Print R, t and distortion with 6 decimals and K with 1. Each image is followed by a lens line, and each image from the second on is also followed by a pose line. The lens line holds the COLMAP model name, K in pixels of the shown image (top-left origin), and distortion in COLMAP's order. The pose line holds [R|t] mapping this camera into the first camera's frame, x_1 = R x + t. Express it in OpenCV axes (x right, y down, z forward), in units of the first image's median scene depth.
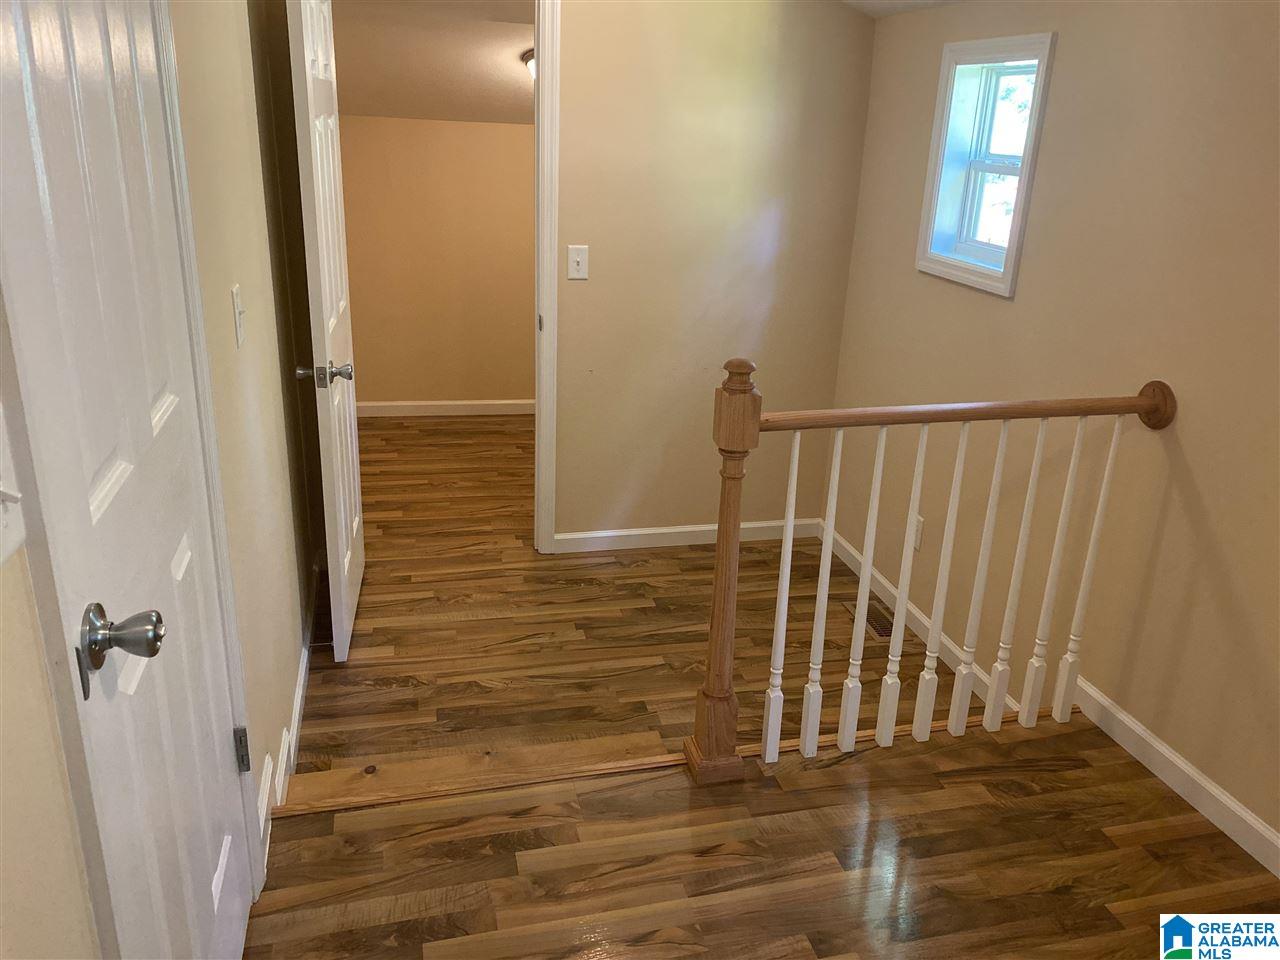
lens RADIAL K [[978.4, 0, 634.4], [0, 978.4, 459.9], [0, 0, 1]] dist [0.286234, -0.533315]
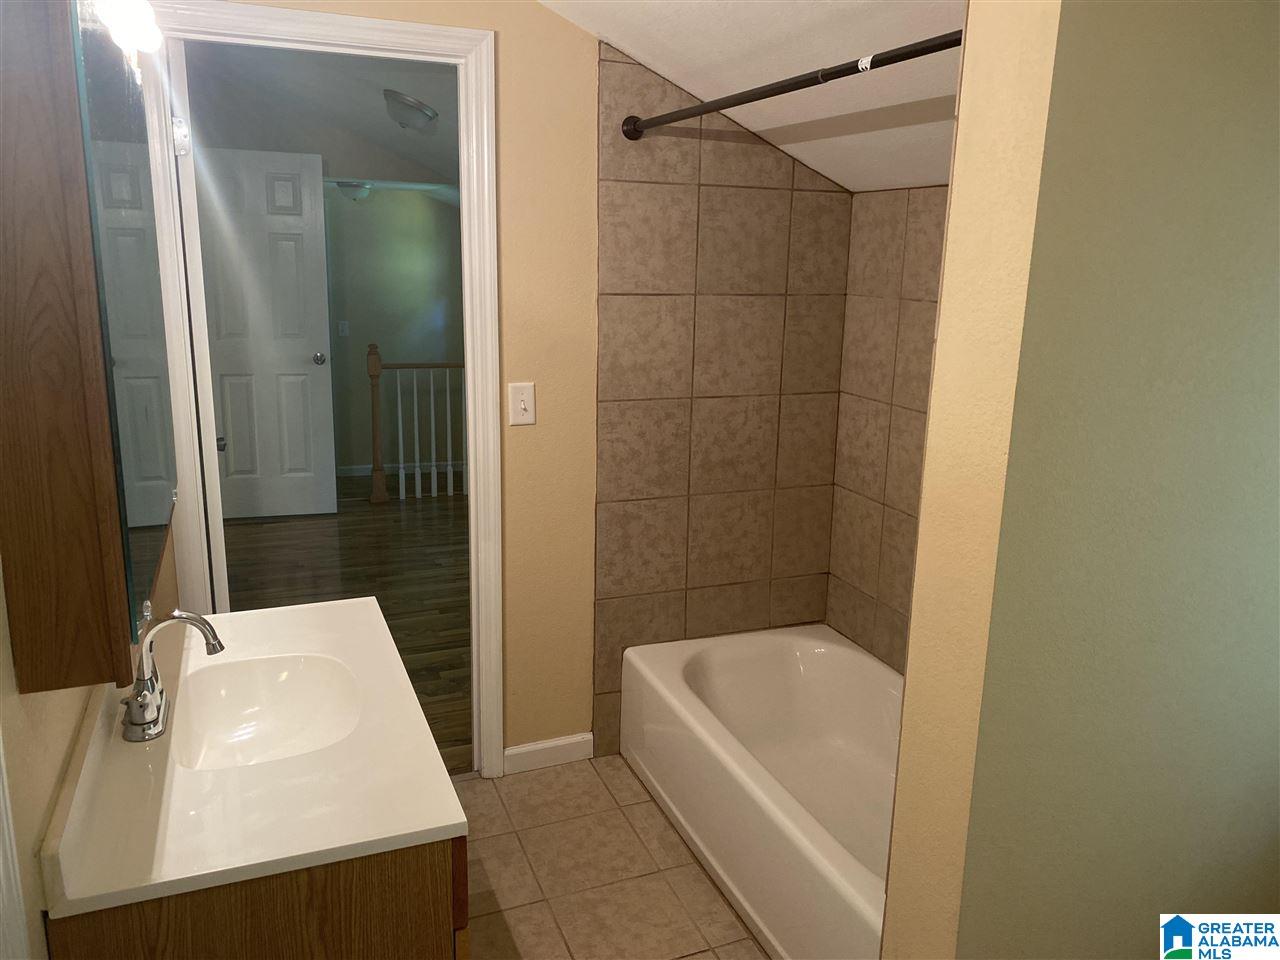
lens RADIAL K [[975.0, 0, 640.0], [0, 975.0, 480.0], [0, 0, 1]] dist [0.030565, -0.001611]
pose [[0.990270, -0.051879, 0.129130, 0.304217], [0.064881, 0.993009, -0.098613, 0.388903], [-0.123111, 0.106031, 0.986712, -1.167954]]
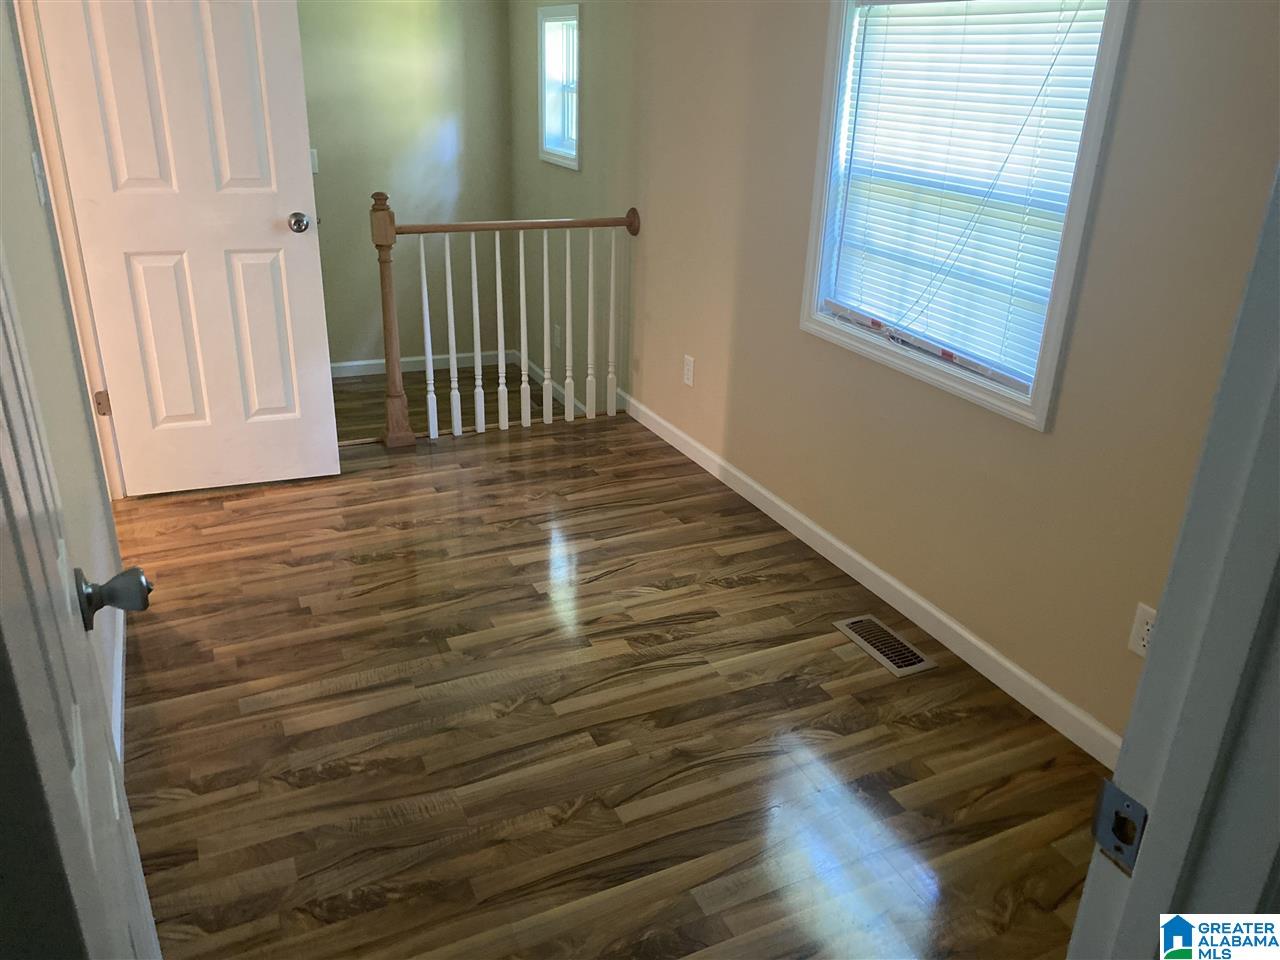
lens RADIAL K [[975.0, 0, 640.0], [0, 975.0, 480.0], [0, 0, 1]] dist [0.030565, -0.001611]
pose [[0.980409, -0.088963, 0.175740, 0.129295], [0.076398, 0.994098, 0.077027, 0.191044], [-0.181555, -0.062092, 0.981418, -0.511385]]
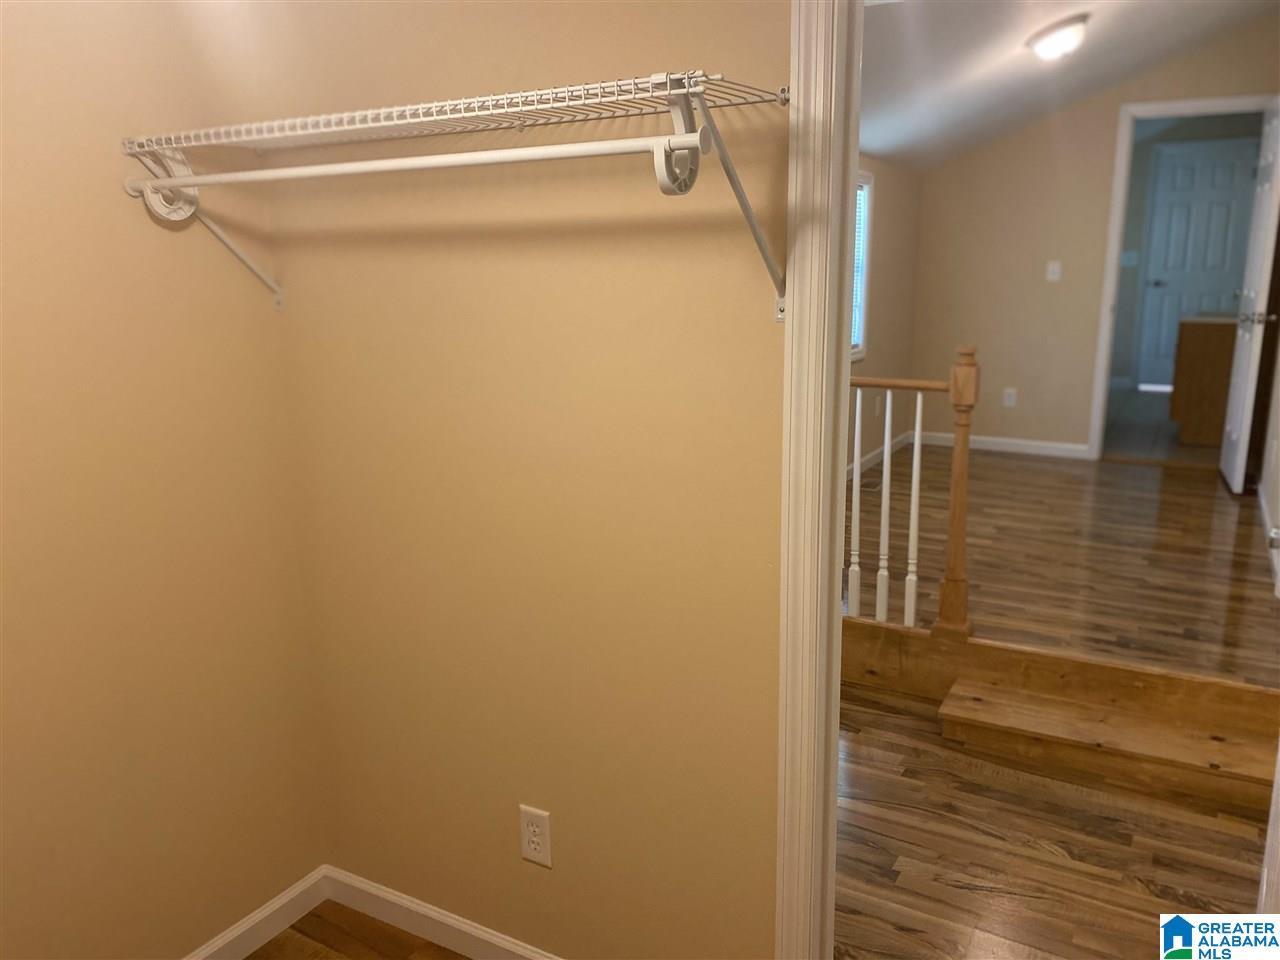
lens RADIAL K [[975.0, 0, 640.0], [0, 975.0, 480.0], [0, 0, 1]] dist [0.030565, -0.001611]
pose [[-0.724615, -0.179562, 0.665349, -0.400512], [0.214951, 0.858407, 0.465762, -0.519997], [-0.654774, 0.480516, -0.583418, 1.618207]]
